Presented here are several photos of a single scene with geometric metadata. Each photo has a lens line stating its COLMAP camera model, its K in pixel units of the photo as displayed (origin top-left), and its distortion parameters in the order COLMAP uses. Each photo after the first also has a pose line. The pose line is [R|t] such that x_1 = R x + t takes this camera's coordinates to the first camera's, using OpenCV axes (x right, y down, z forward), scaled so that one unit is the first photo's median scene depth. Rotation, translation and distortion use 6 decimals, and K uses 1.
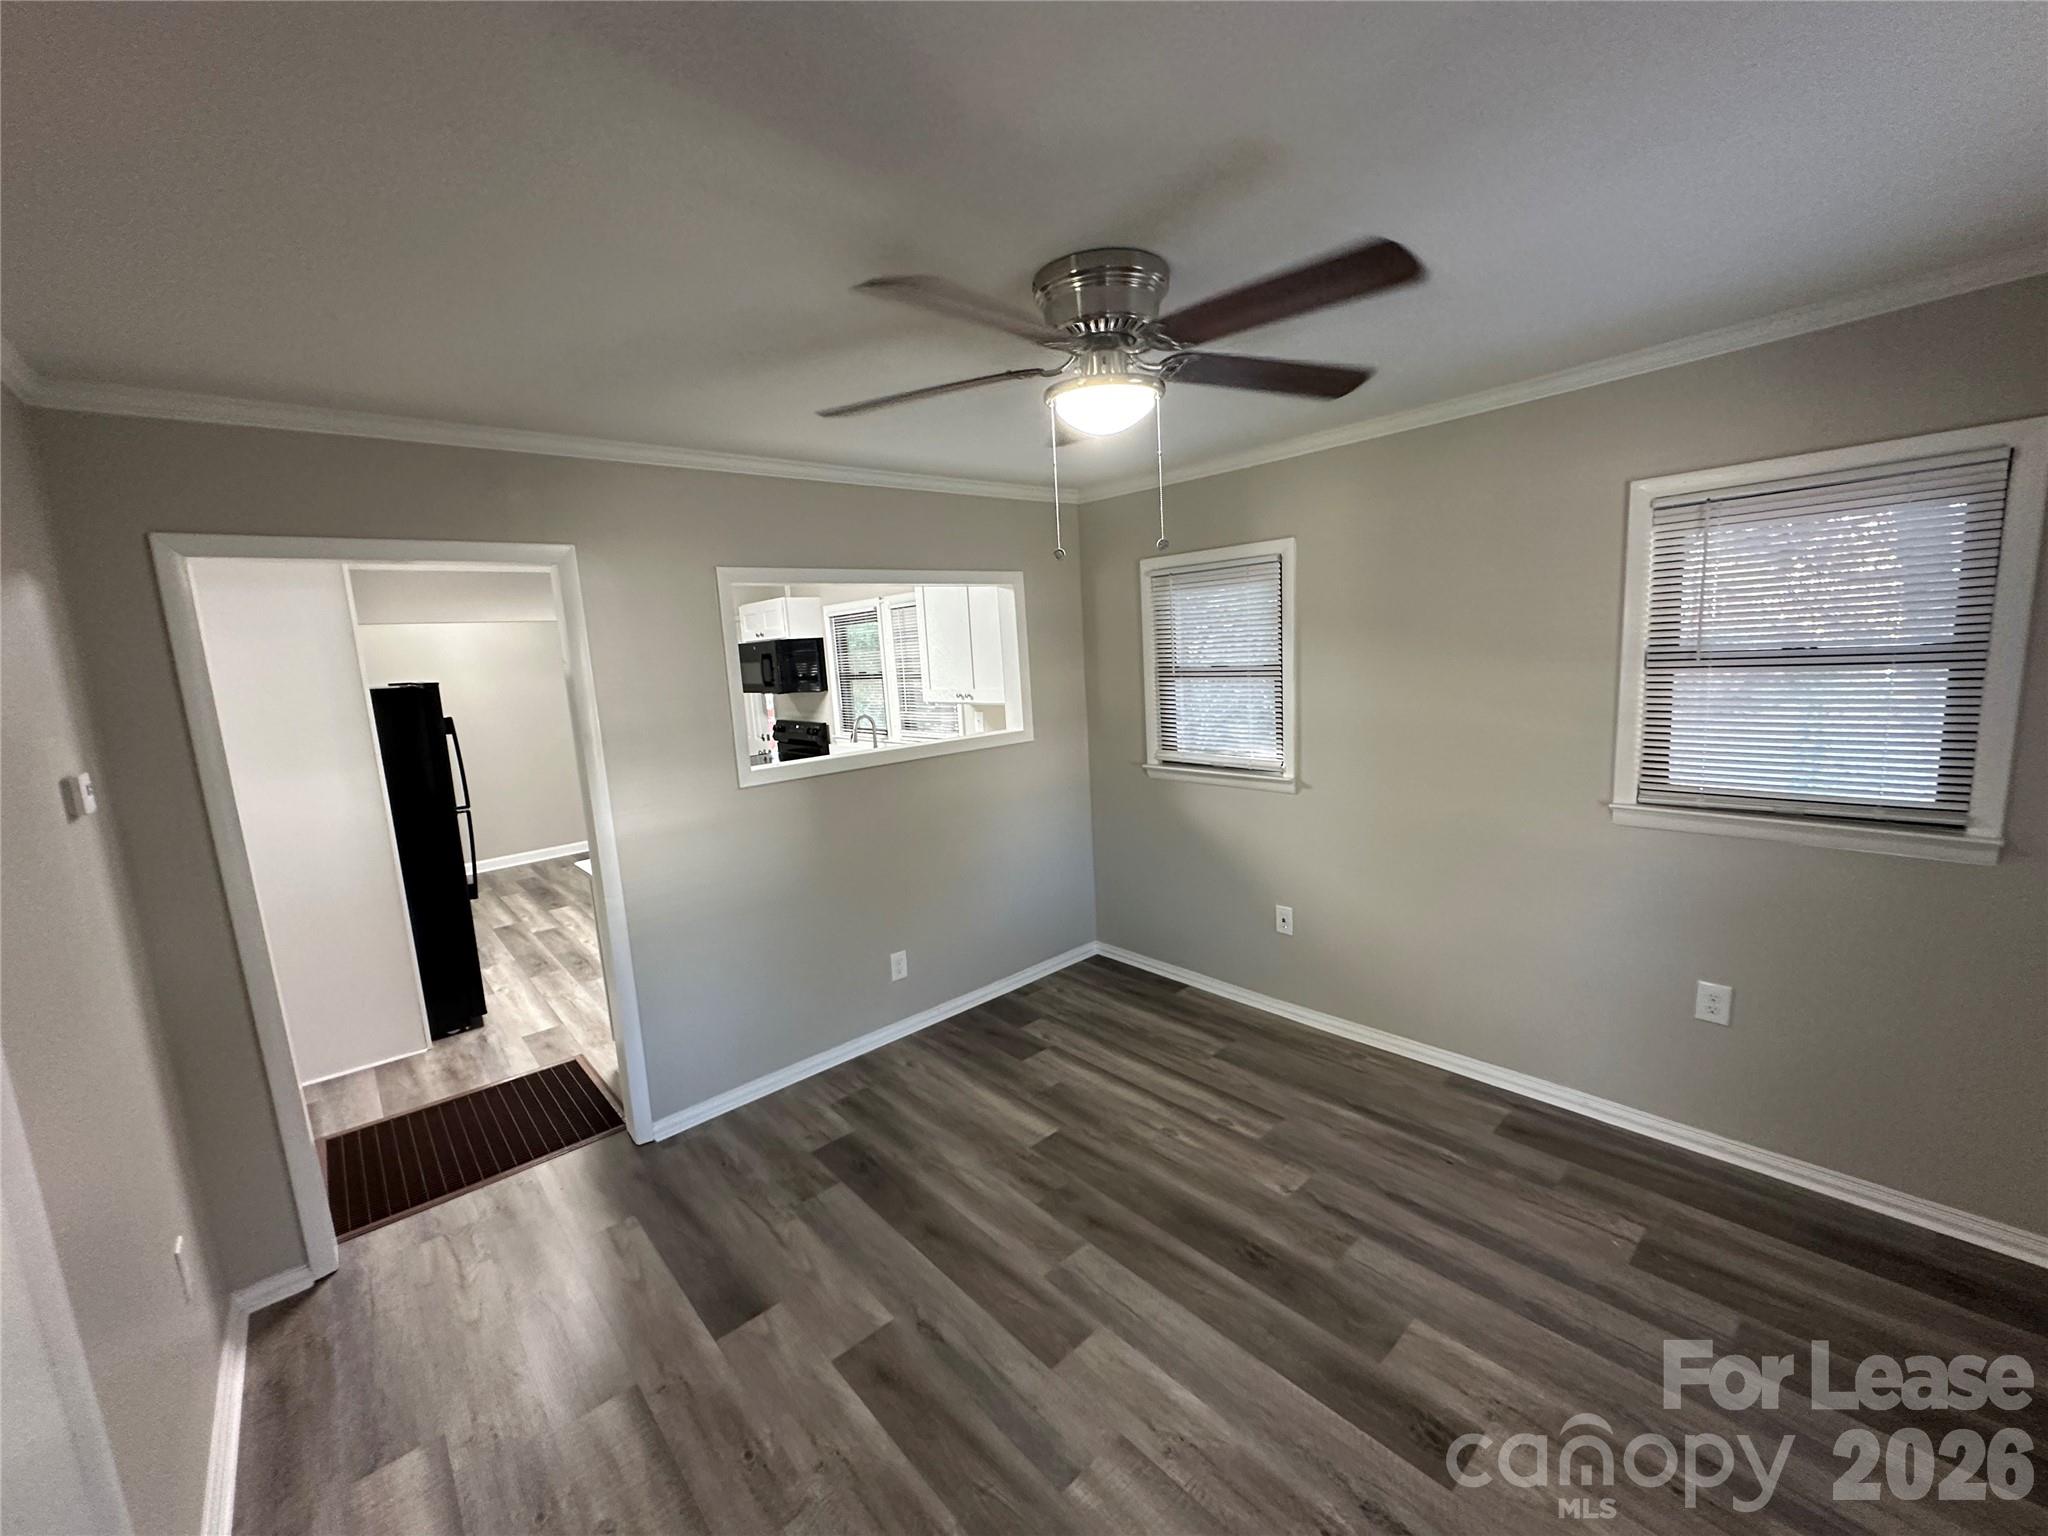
lens RADIAL K [[813.7, 0, 1022.4], [0, 813.7, 767.0], [0, 0, 1]] dist [-0.001509, 0.000095]
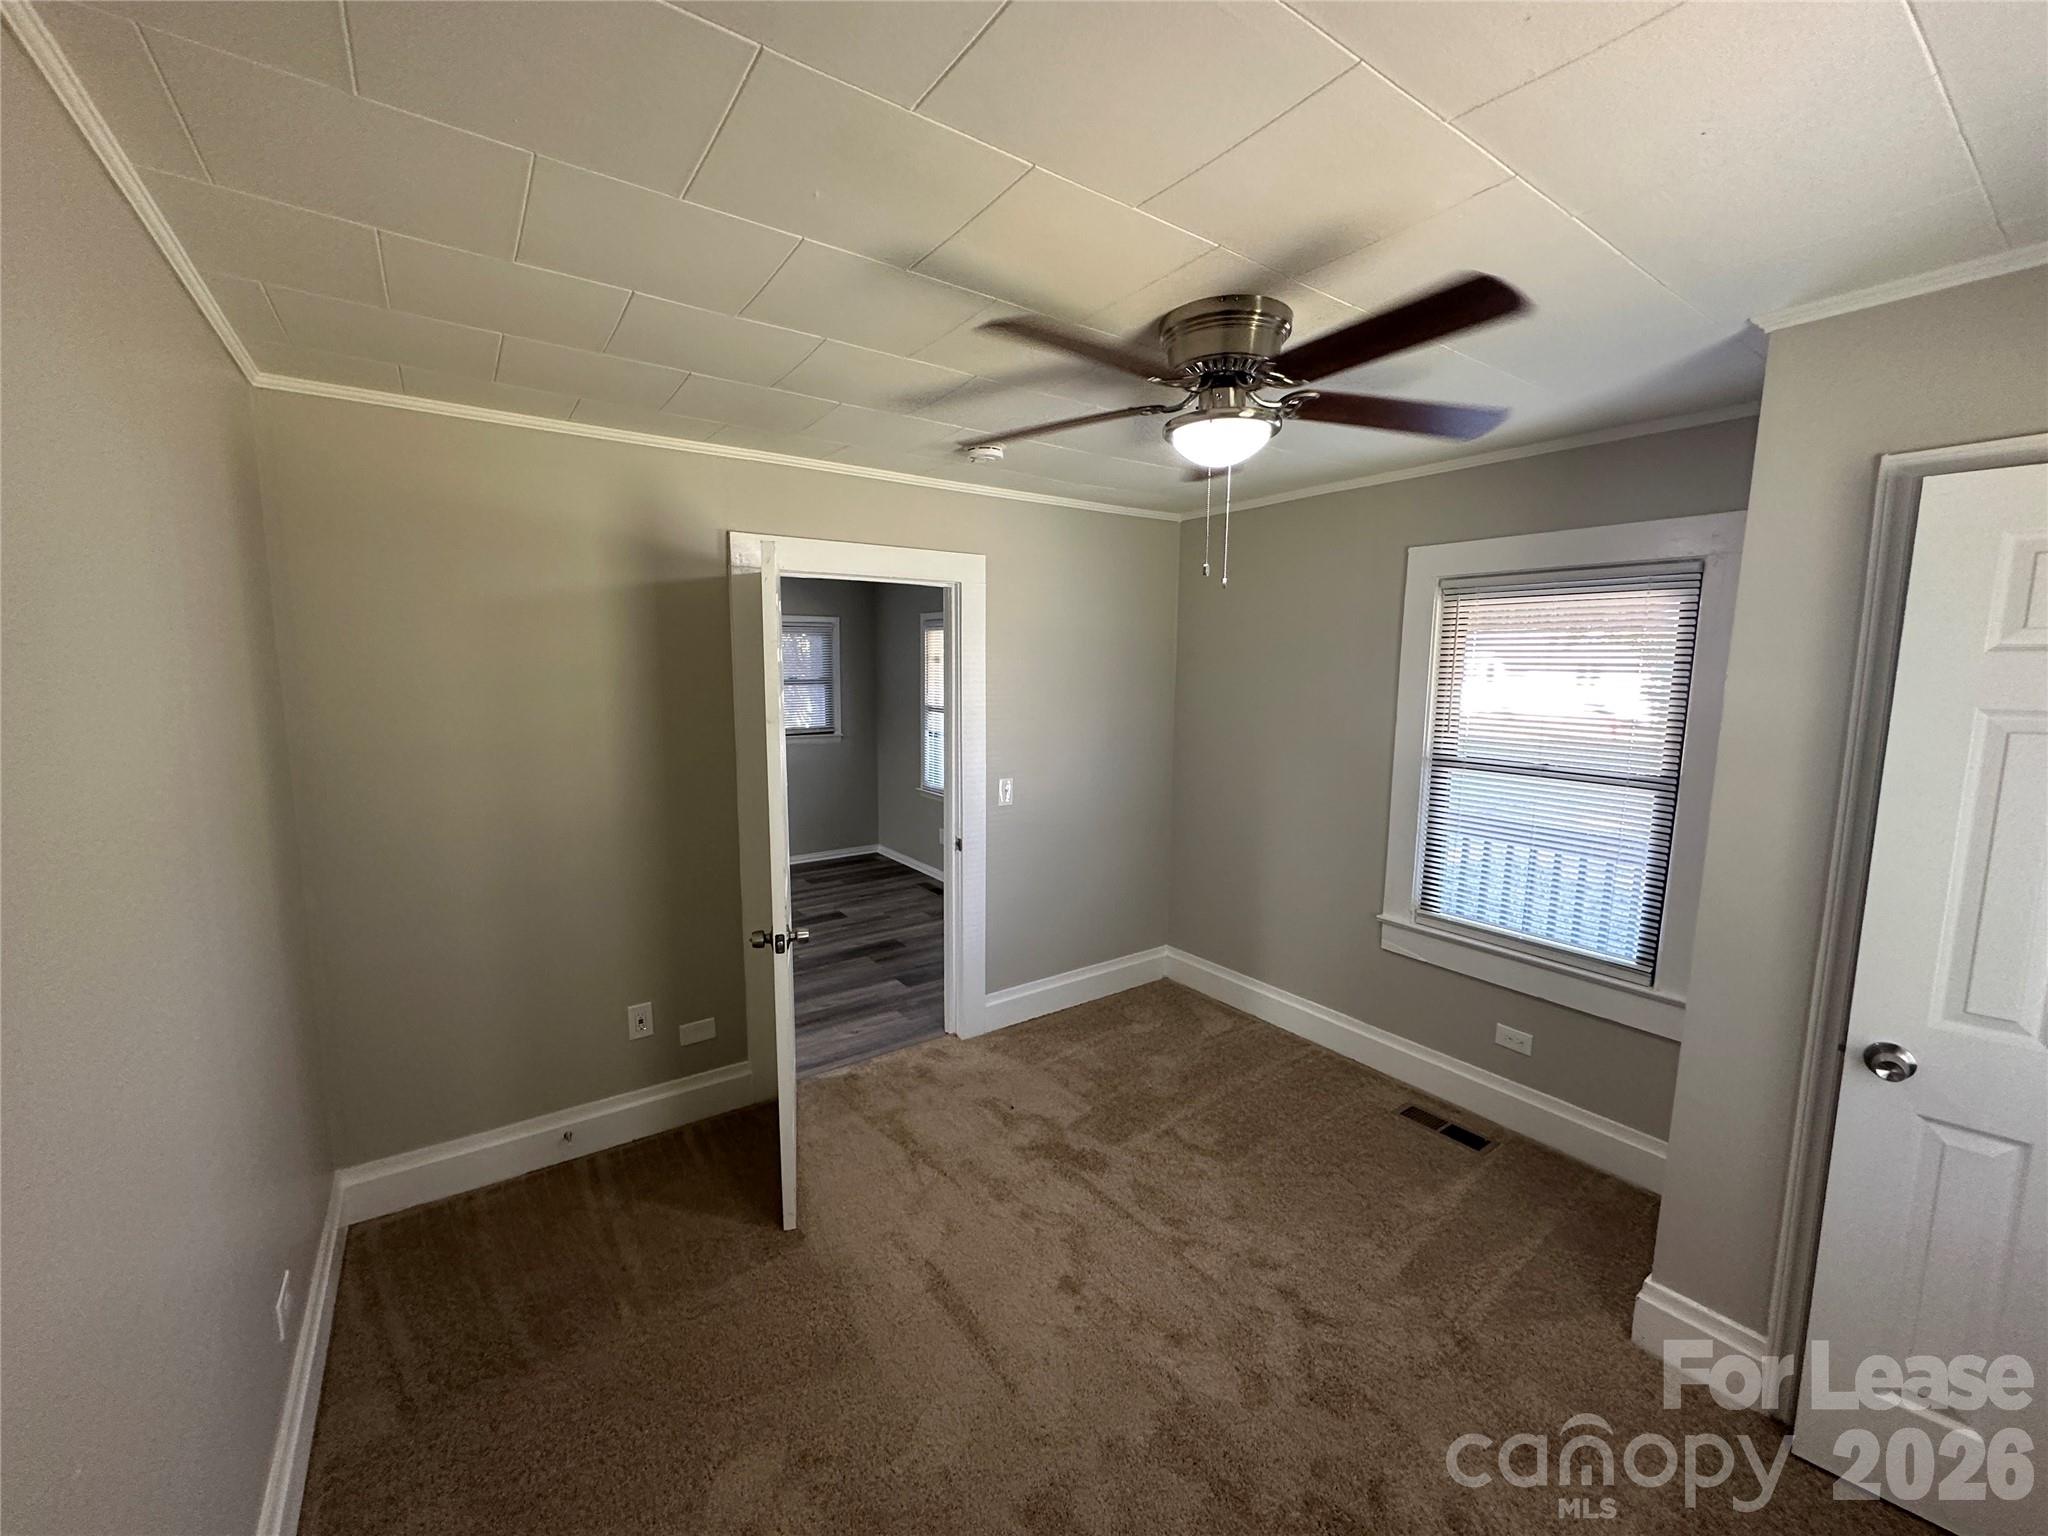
lens RADIAL K [[813.7, 0, 1022.4], [0, 813.7, 767.0], [0, 0, 1]] dist [-0.001509, 0.000095]
pose [[0.107544, -0.069436, 0.991773, -1.596904], [0.139976, 0.988679, 0.054041, 0.108534], [-0.984297, 0.133013, 0.116046, -0.114242]]
